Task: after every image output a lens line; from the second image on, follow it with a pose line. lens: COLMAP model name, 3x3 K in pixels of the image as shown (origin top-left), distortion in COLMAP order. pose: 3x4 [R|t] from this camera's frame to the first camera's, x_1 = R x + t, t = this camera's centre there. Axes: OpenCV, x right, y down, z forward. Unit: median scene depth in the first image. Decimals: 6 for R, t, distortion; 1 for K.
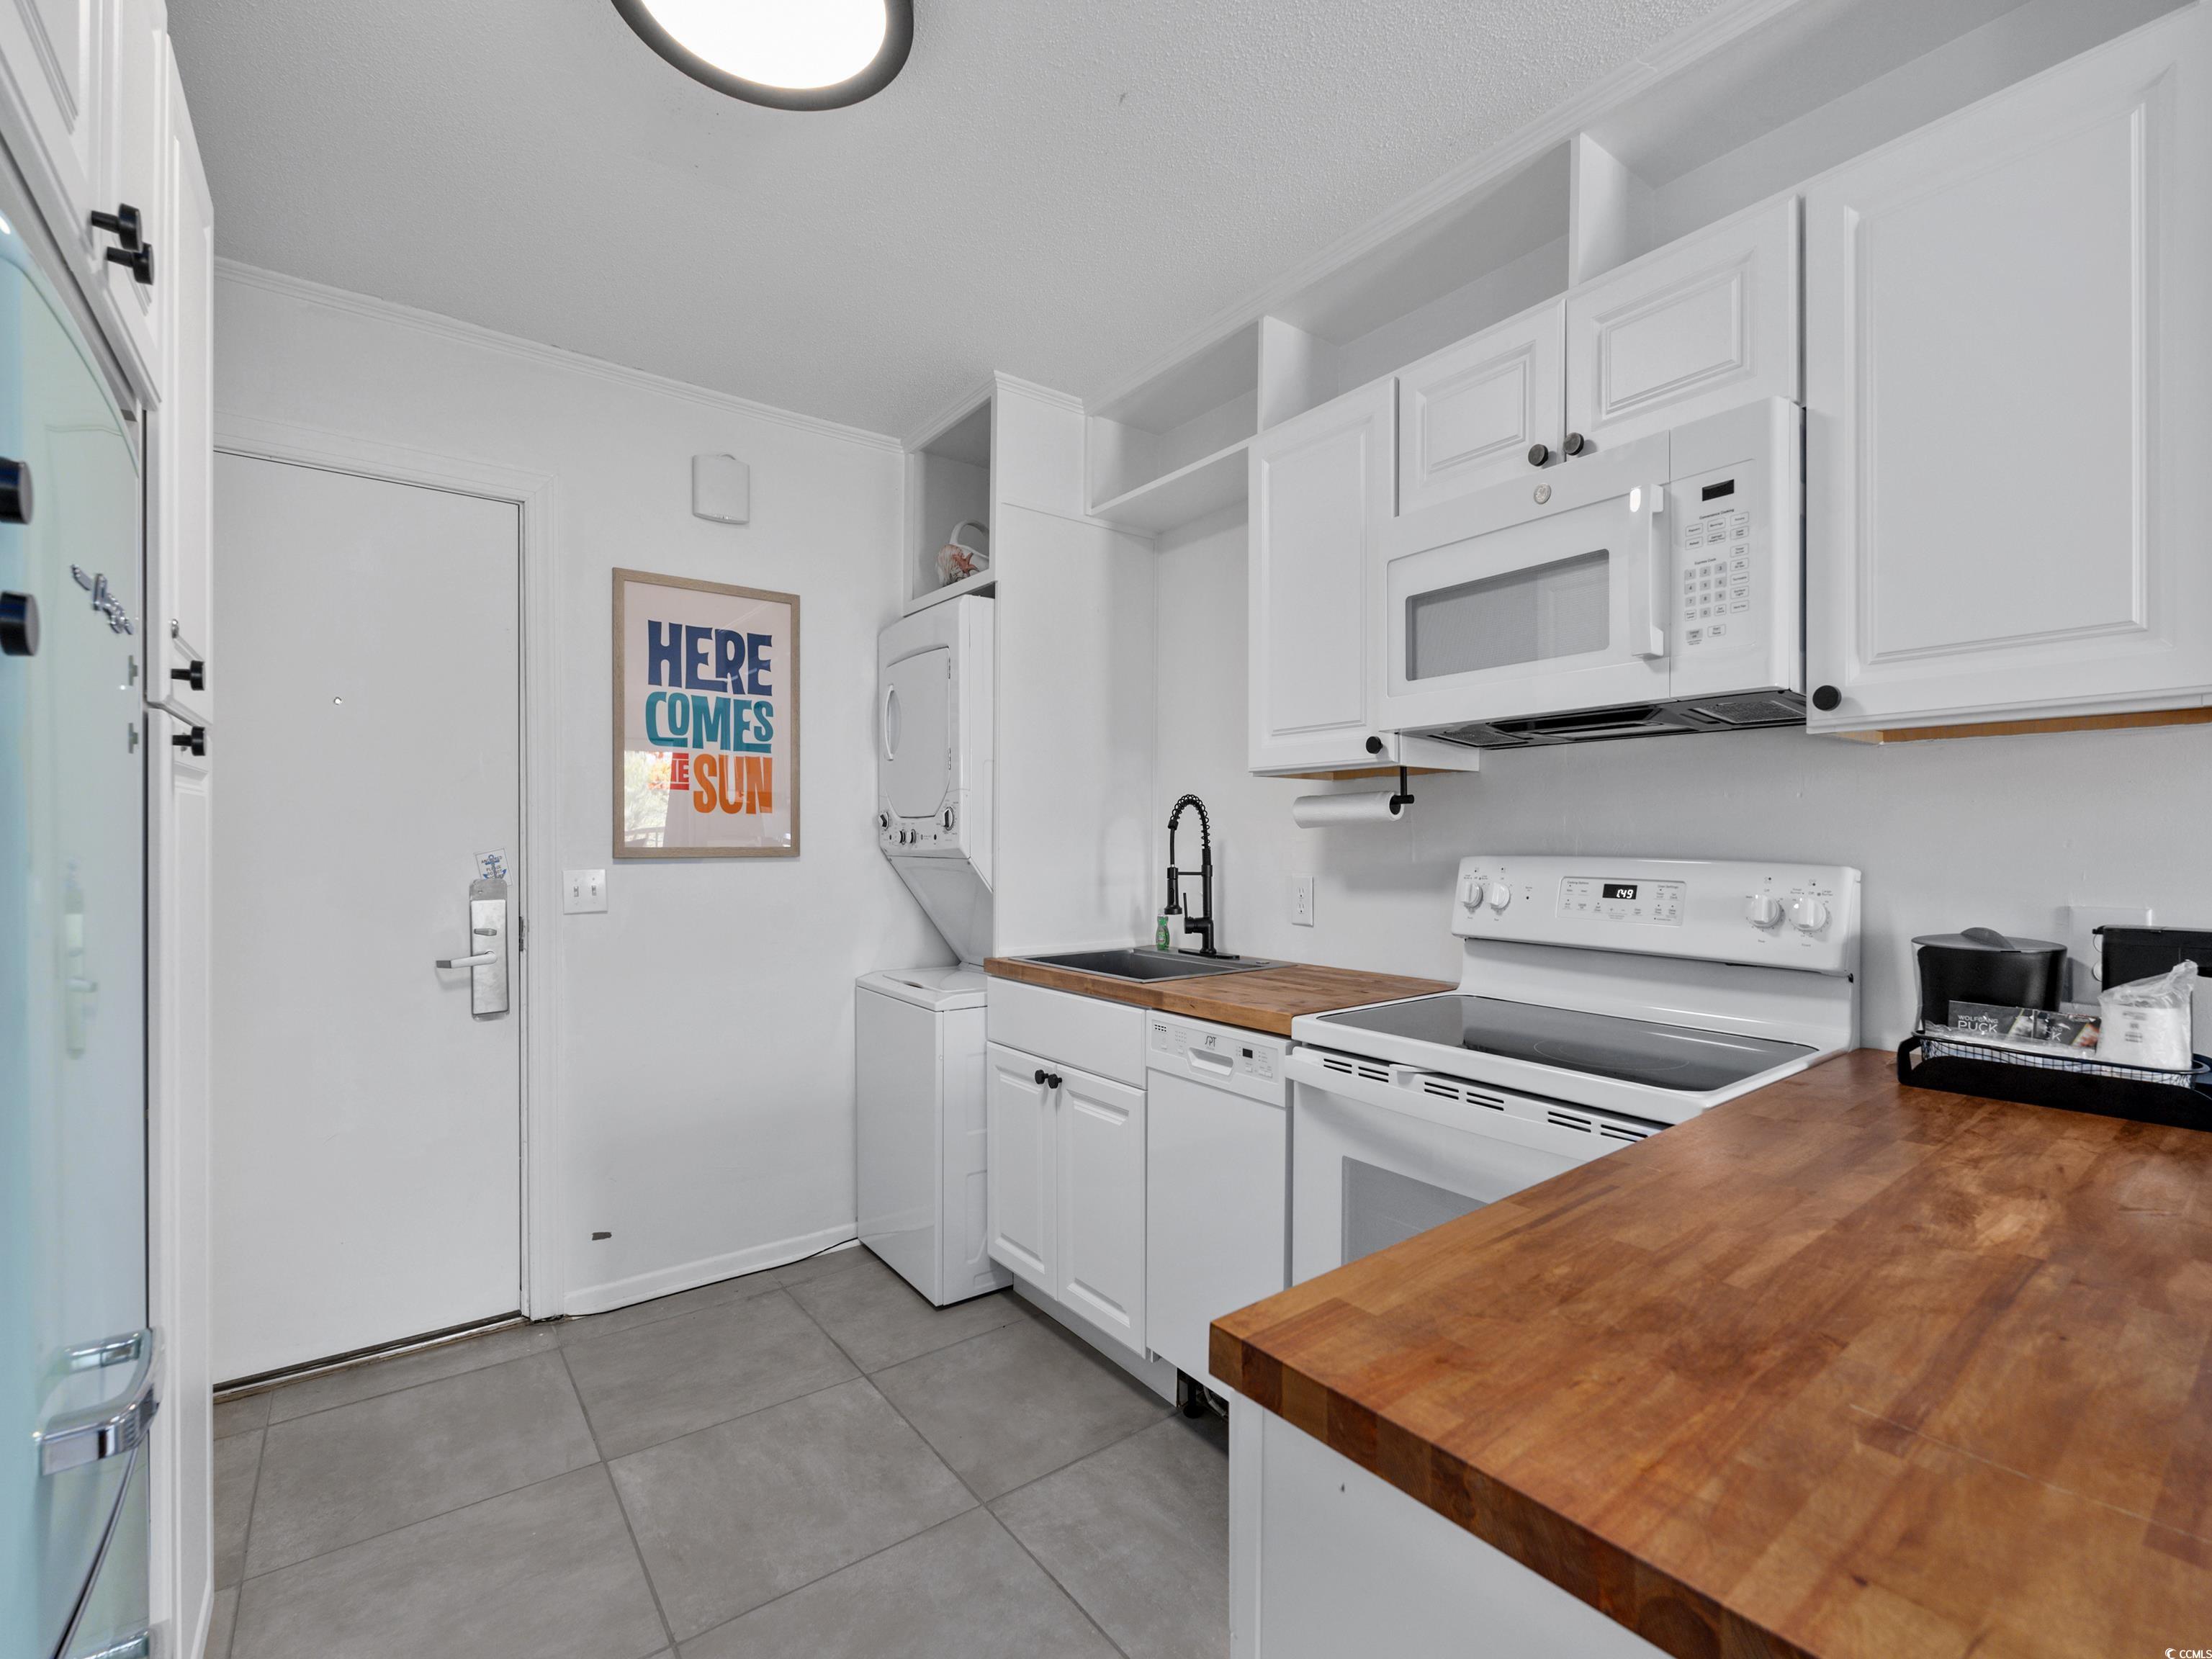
lens RADIAL K [[988.9, 0, 1084.9], [0, 988.9, 848.3], [0, 0, 1]] dist [-0.002327, -0.001967]
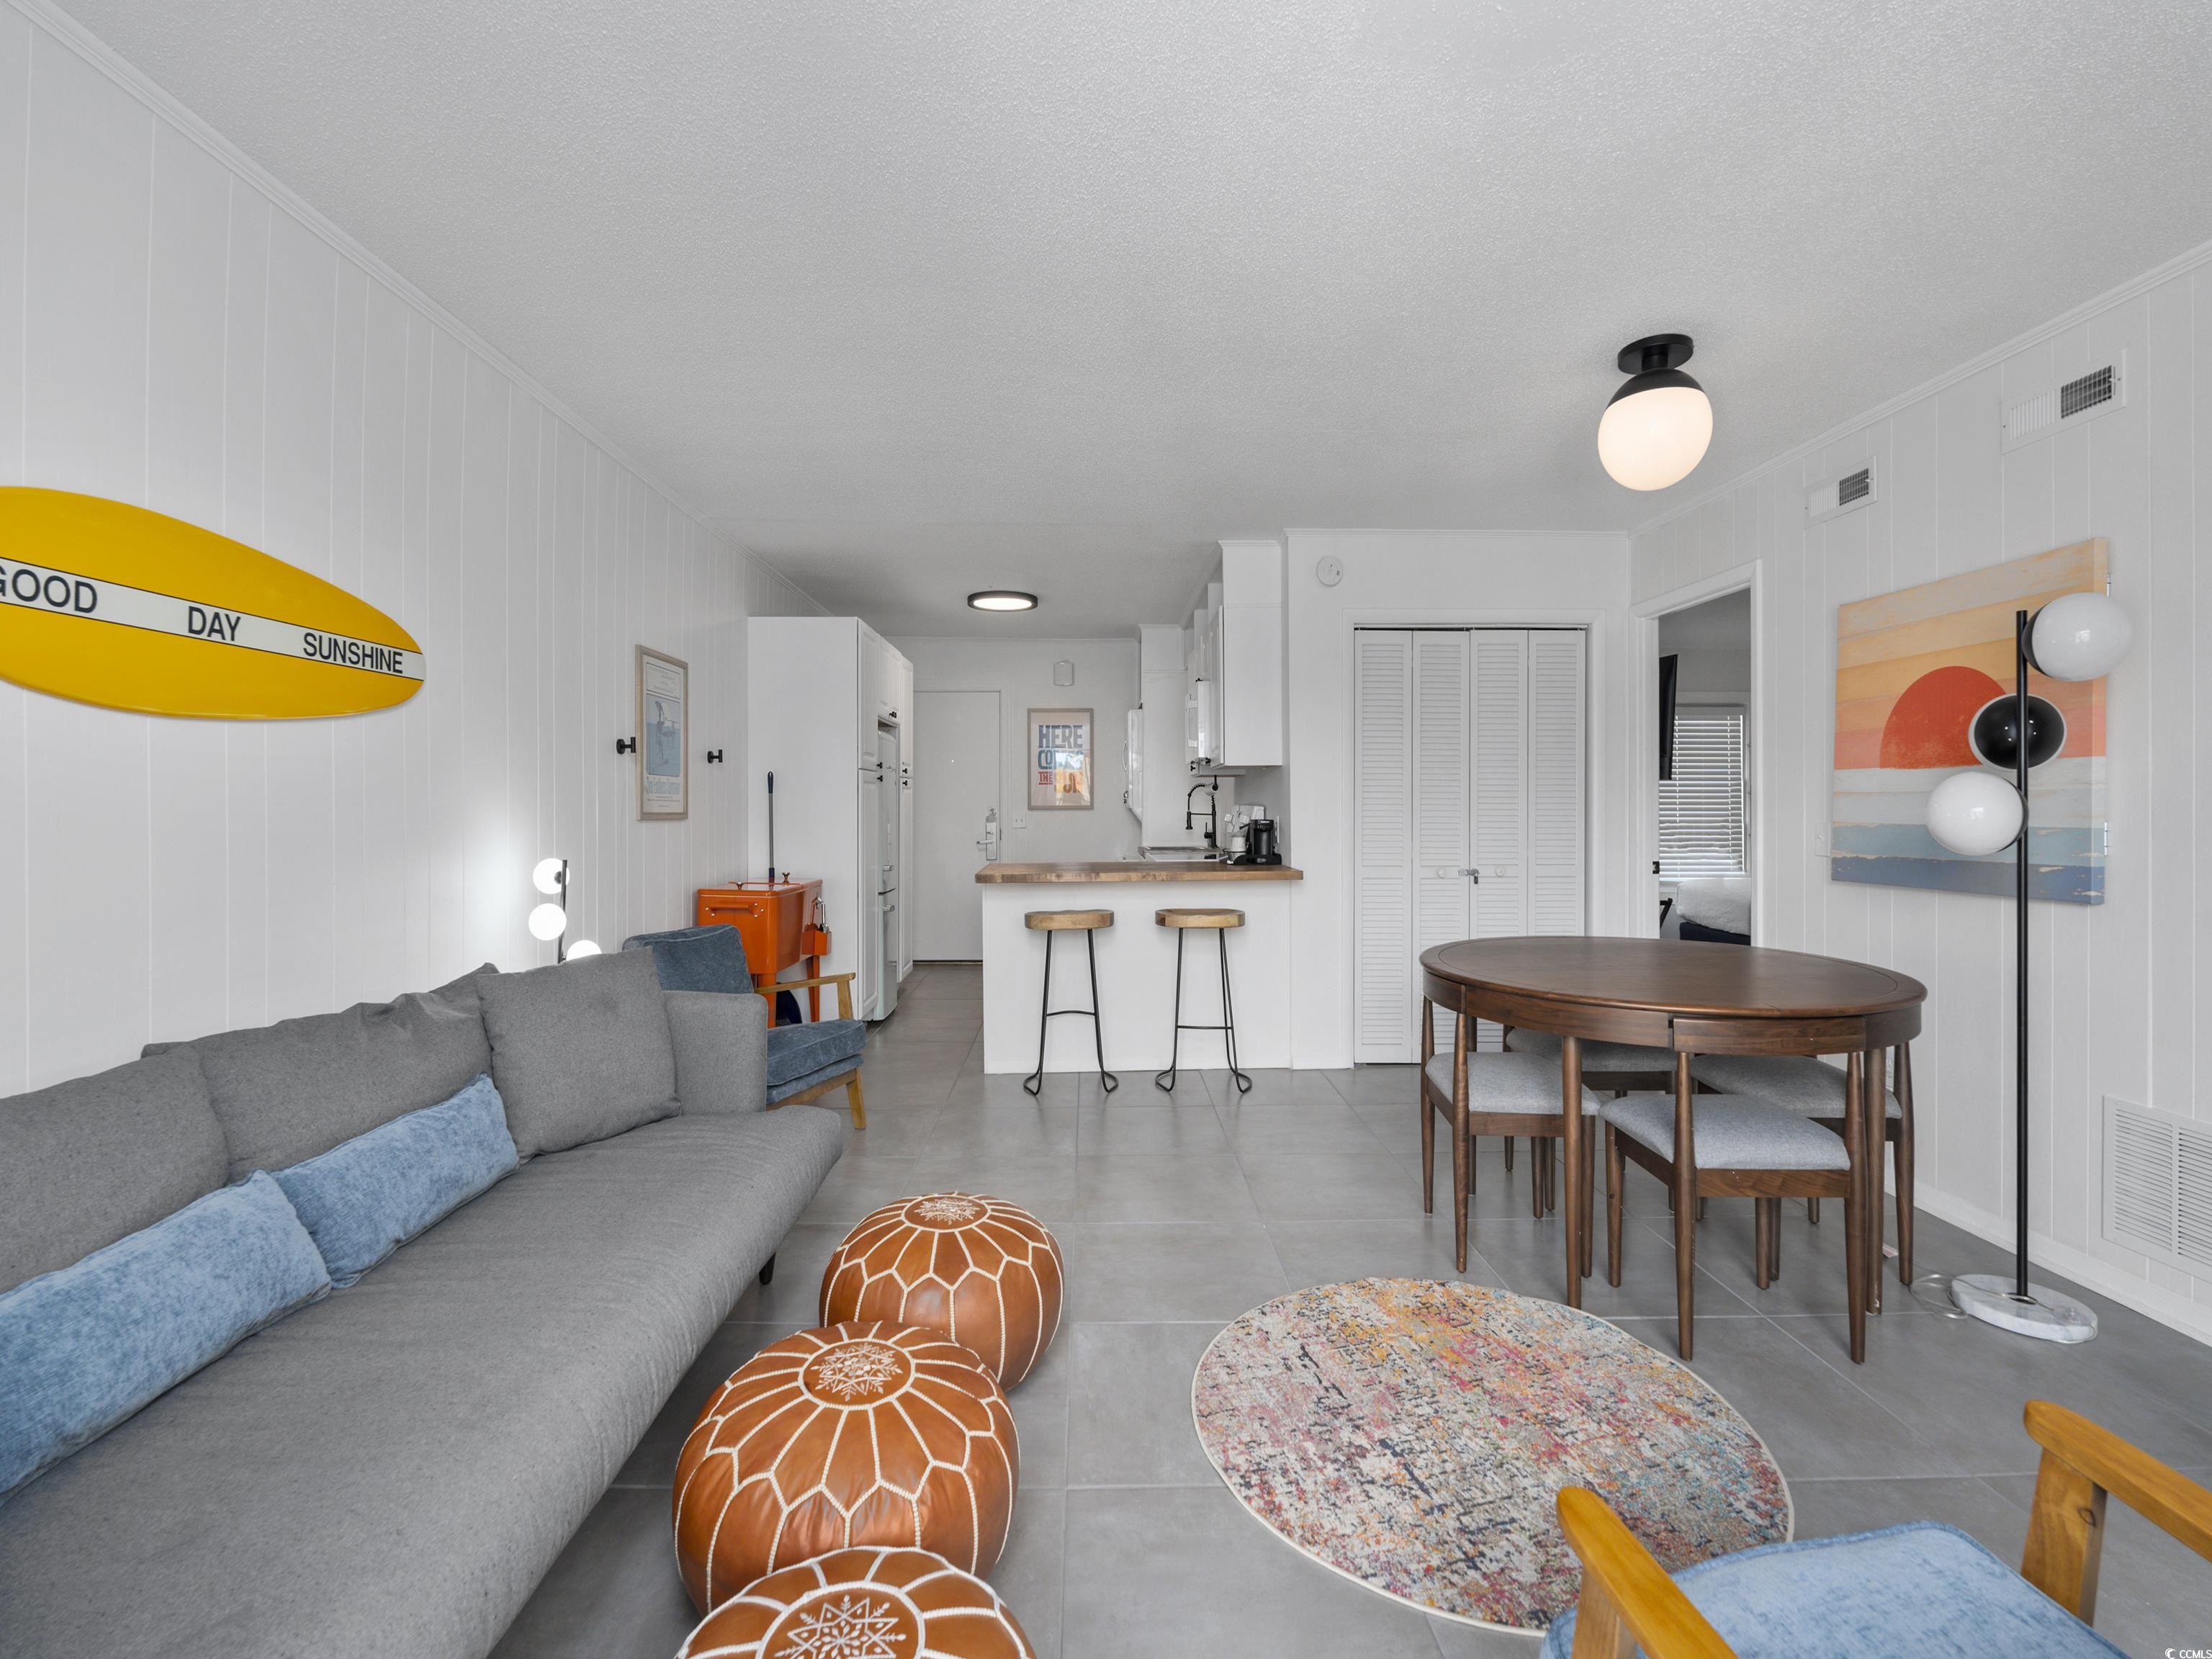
lens RADIAL K [[988.9, 0, 1075.1], [0, 988.9, 799.8], [0, 0, 1]] dist [-0.002327, -0.001967]
pose [[0.796074, -0.009404, -0.605126, 1.384913], [-0.001629, 0.999842, -0.017681, 0.034303], [0.605197, 0.015061, 0.795933, -1.236078]]
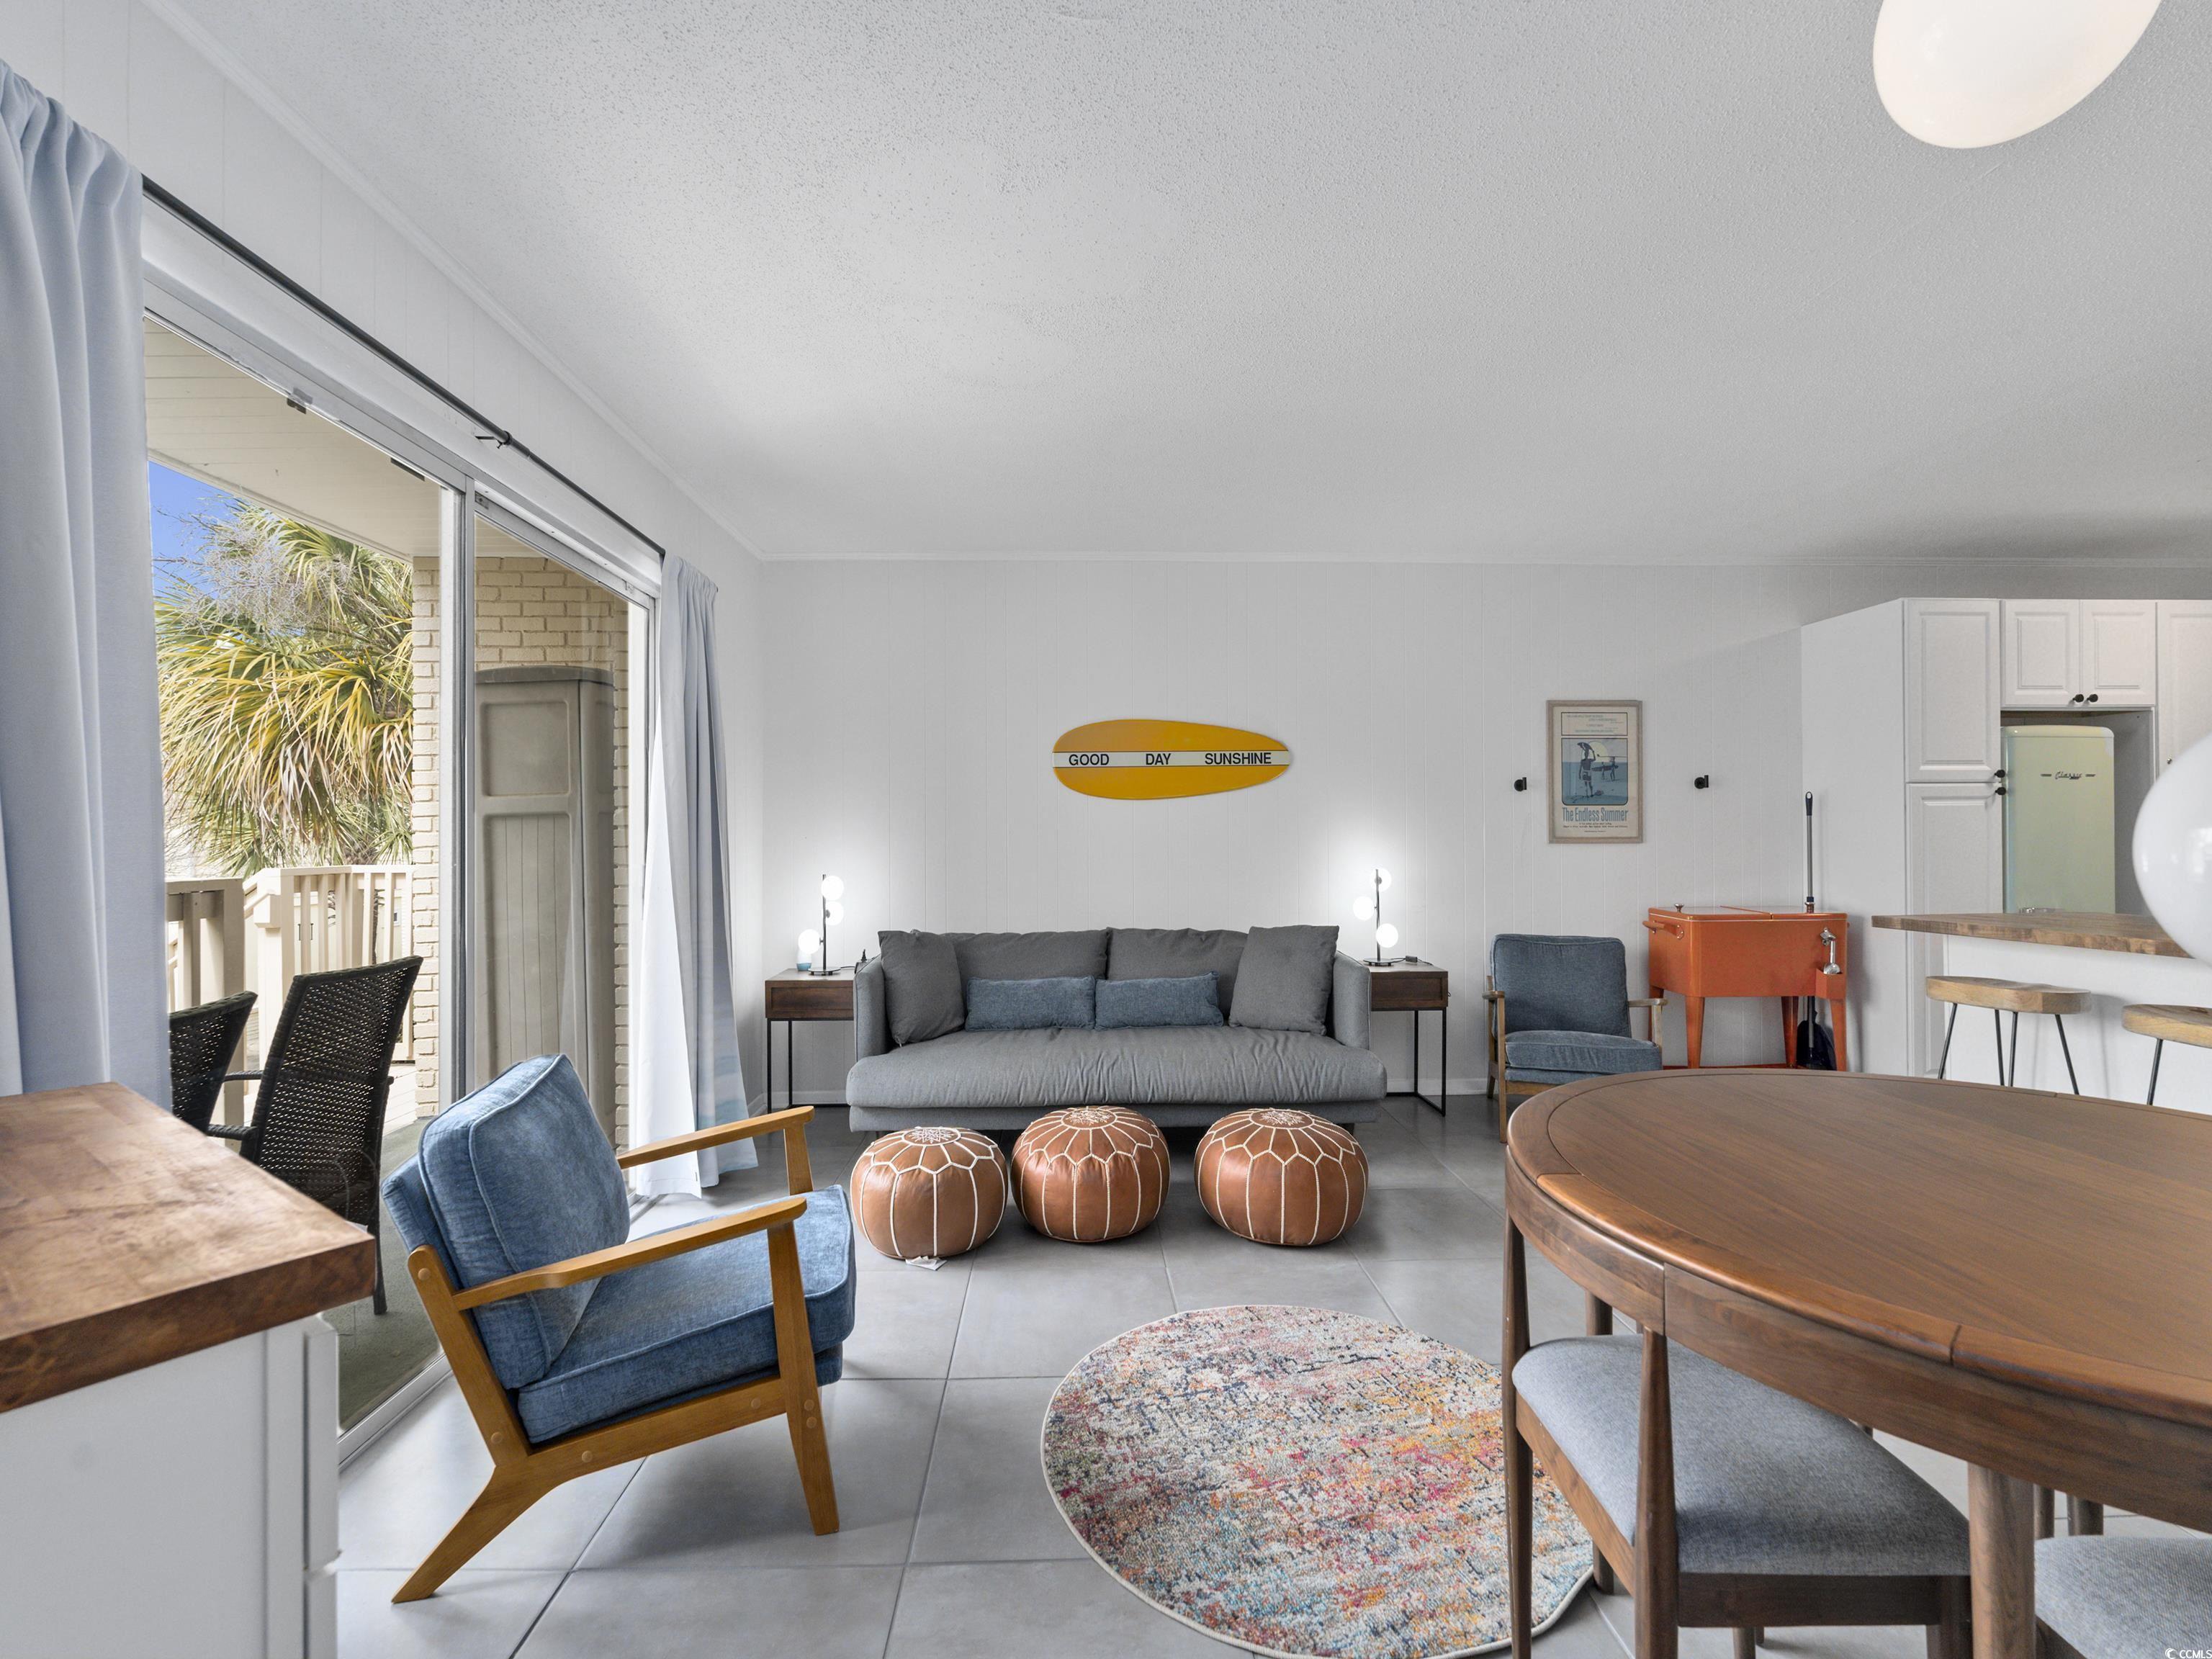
lens RADIAL K [[988.9, 0, 1128.2], [0, 988.9, 817.0], [0, 0, 1]] dist [-0.002327, -0.001967]
pose [[-0.557093, -0.011269, -0.830373, 1.900948], [0.001091, 0.999897, -0.014302, 0.016079], [0.830449, -0.008874, -0.557024, -0.090942]]
